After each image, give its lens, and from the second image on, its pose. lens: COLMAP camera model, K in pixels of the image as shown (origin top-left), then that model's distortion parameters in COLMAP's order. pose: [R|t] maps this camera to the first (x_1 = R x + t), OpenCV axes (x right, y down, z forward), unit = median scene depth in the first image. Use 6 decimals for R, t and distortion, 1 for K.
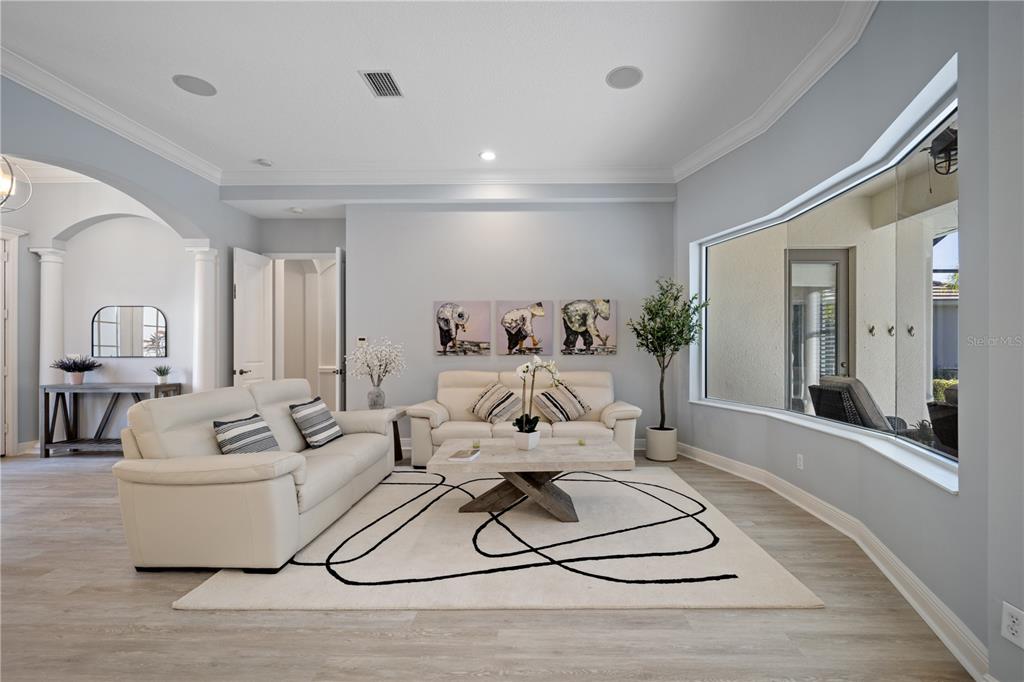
lens RADIAL K [[438.1, 0, 513.4], [0, 438.1, 340.1], [0, 0, 1]] dist [-0.003148, -0.001769]
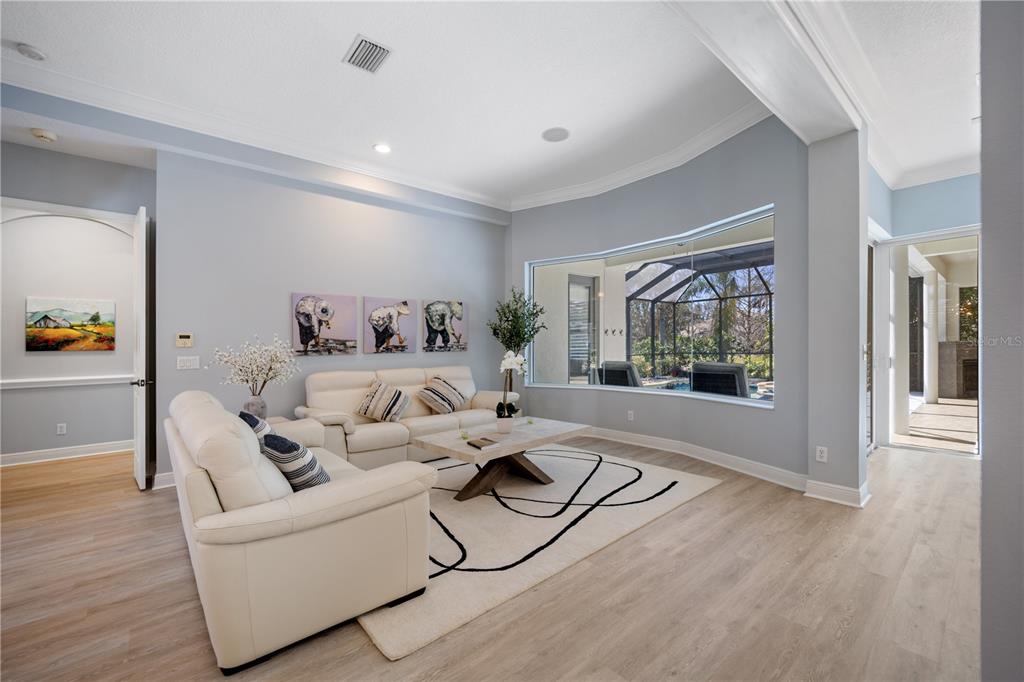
lens RADIAL K [[431.0, 0, 503.9], [0, 431.0, 336.8], [0, 0, 1]] dist [-0.002795, 0.000010]
pose [[0.746182, 0.002332, 0.665738, -0.441043], [0.001147, 0.999988, -0.004788, 0.002135], [-0.665742, 0.004336, 0.746170, 0.094629]]
